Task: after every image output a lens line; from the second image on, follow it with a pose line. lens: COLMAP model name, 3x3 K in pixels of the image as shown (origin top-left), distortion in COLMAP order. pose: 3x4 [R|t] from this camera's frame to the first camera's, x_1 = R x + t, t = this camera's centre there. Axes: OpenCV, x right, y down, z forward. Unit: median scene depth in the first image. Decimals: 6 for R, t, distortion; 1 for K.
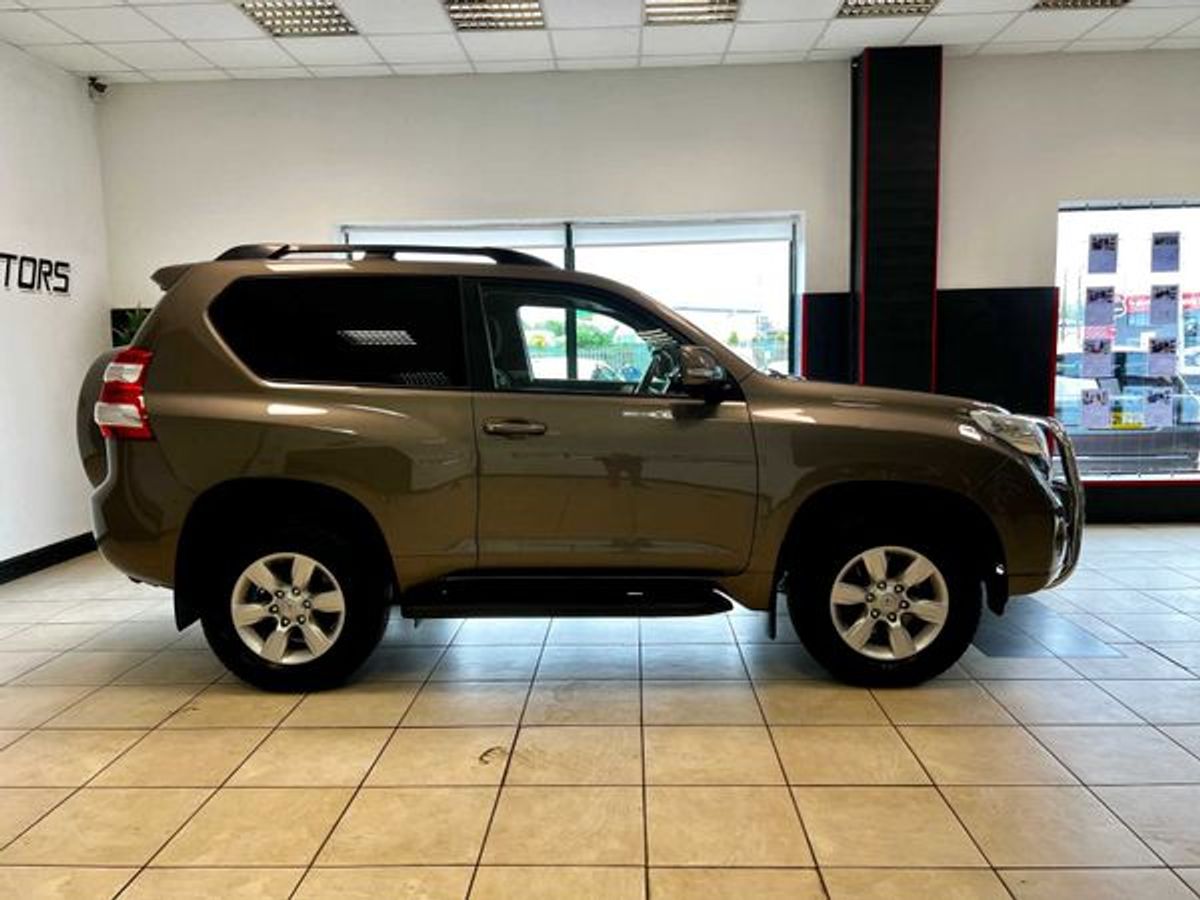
lens RADIAL K [[900.4, 0, 595.8], [0, 900.4, 446.5], [0, 0, 1]] dist [0.072036, -0.070694]
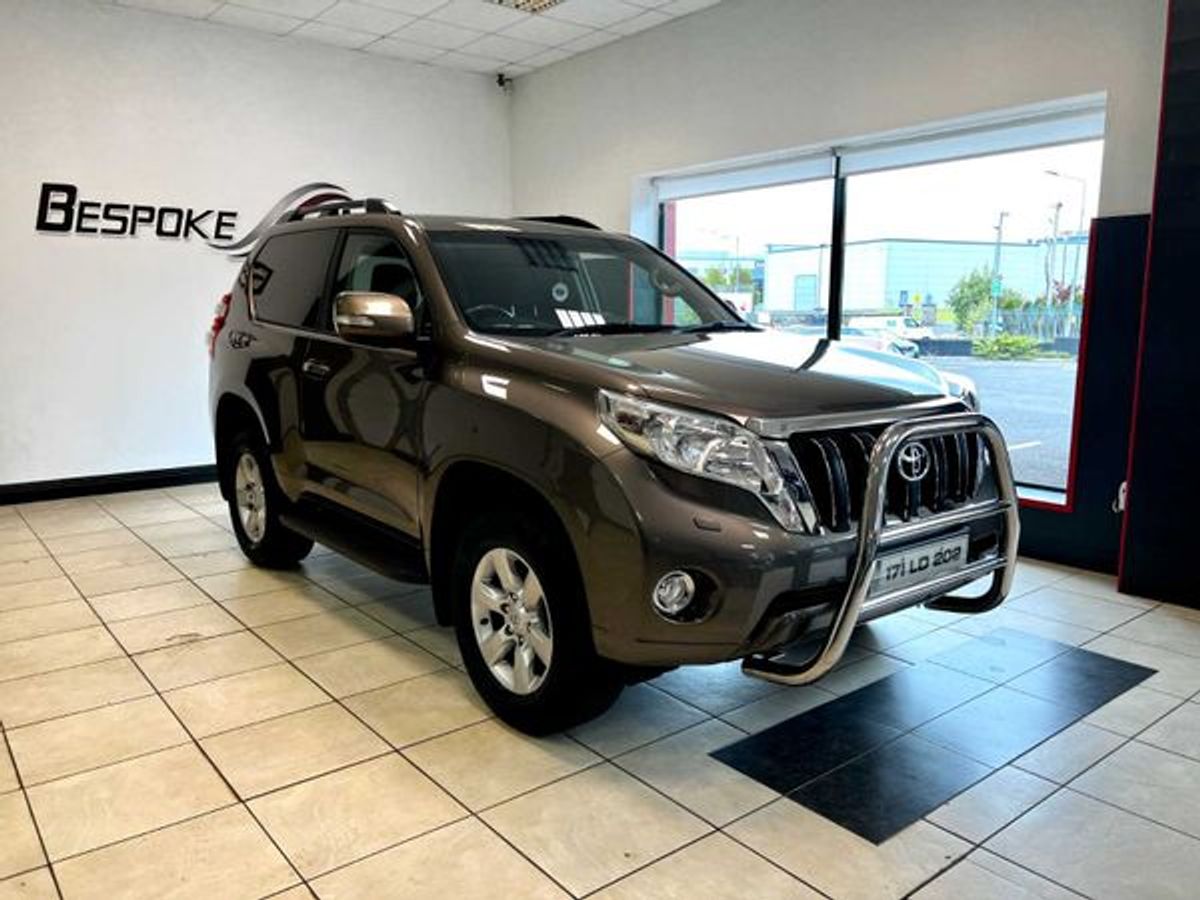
lens RADIAL K [[890.2, 0, 606.7], [0, 890.2, 449.8], [0, 0, 1]] dist [0.075451, -0.091897]
pose [[0.662285, 0.135824, -0.736838, 0.587509], [-0.090691, 0.990733, 0.101111, -0.040277], [0.743743, -0.000140, 0.668466, 0.333782]]
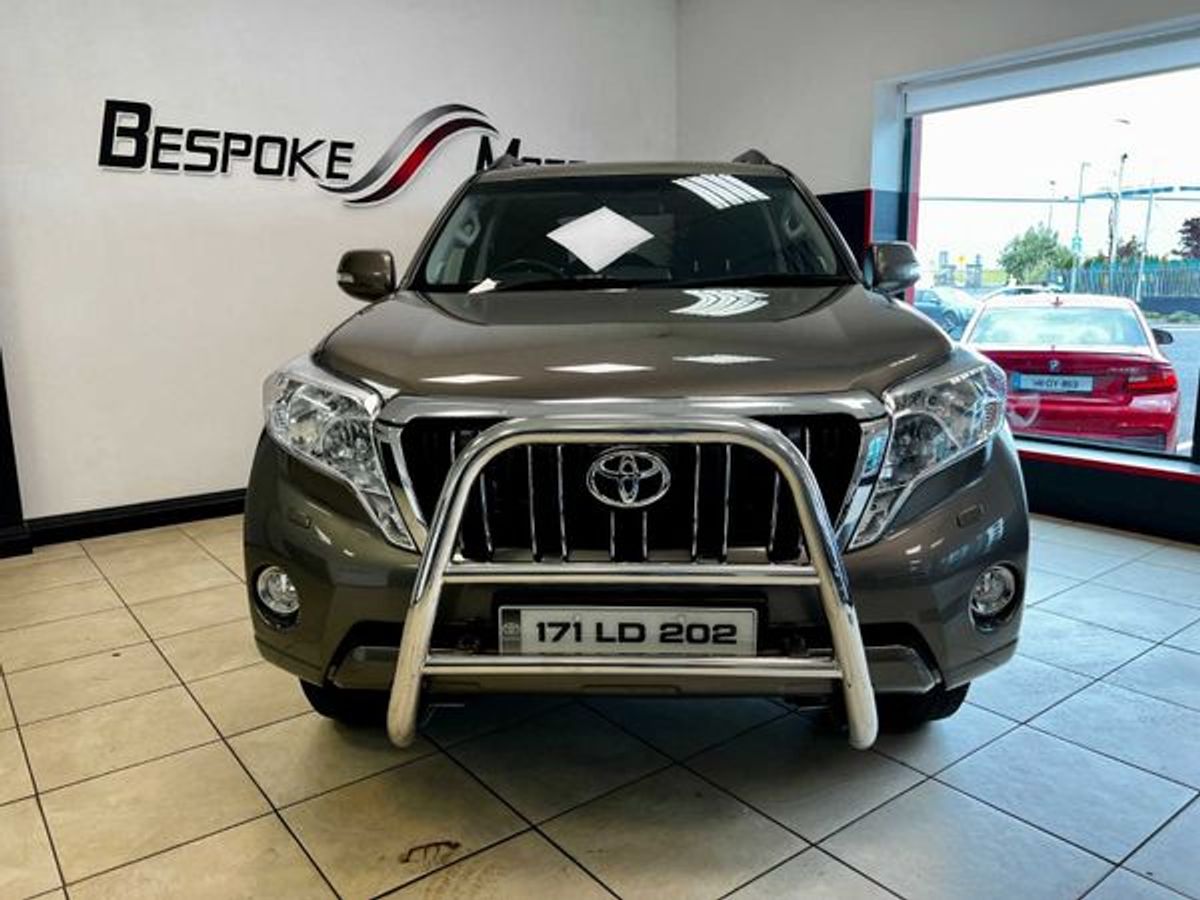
lens RADIAL K [[904.0, 0, 598.0], [0, 904.0, 432.7], [0, 0, 1]] dist [0.073680, -0.100089]
pose [[0.640358, 0.137717, -0.755629, 0.224717], [-0.074712, 0.990297, 0.117172, -0.025375], [0.764434, -0.018577, 0.644434, 0.362158]]
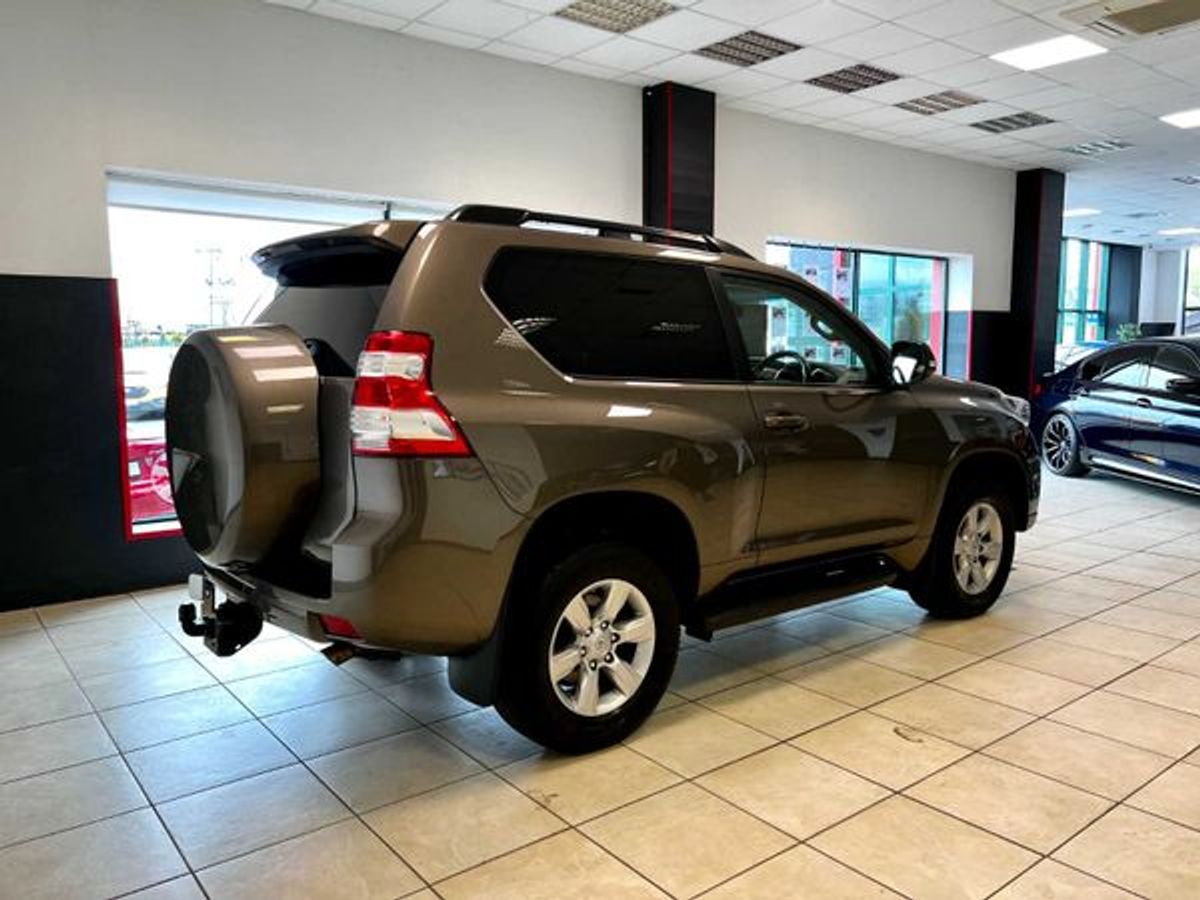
lens RADIAL K [[899.2, 0, 600.0], [0, 899.2, 450.0], [0, 0, 1]] dist [0.072230, -0.077662]
pose [[0.760091, -0.057858, 0.647236, -0.553795], [0.058922, 0.998062, 0.020023, -0.012857], [-0.647139, 0.022917, 0.762027, 0.232150]]
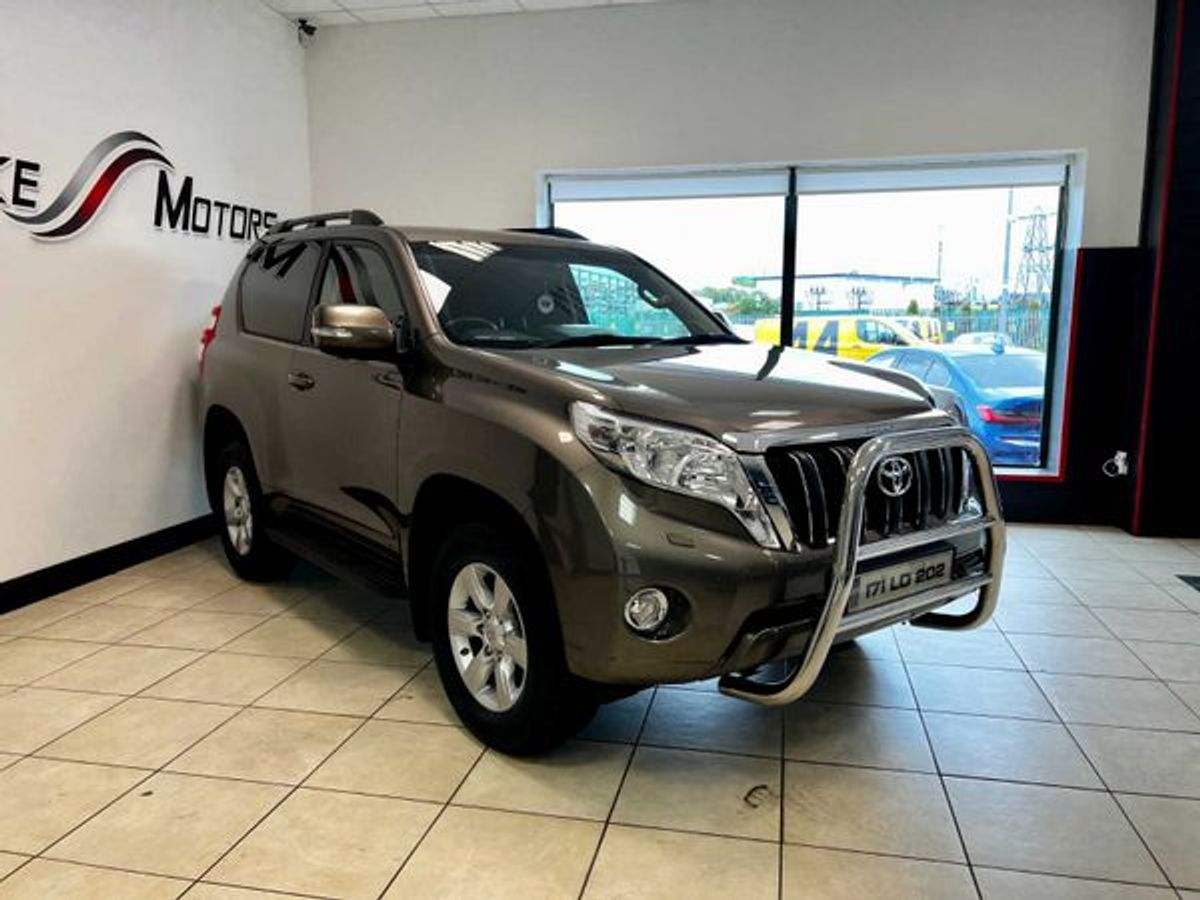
lens RADIAL K [[899.2, 0, 600.0], [0, 899.2, 450.0], [0, 0, 1]] dist [0.072230, -0.077662]
pose [[0.986066, 0.042368, -0.160867, -0.074539], [-0.036049, 0.998467, 0.041997, -0.001028], [0.162400, -0.035613, 0.986082, 0.096985]]
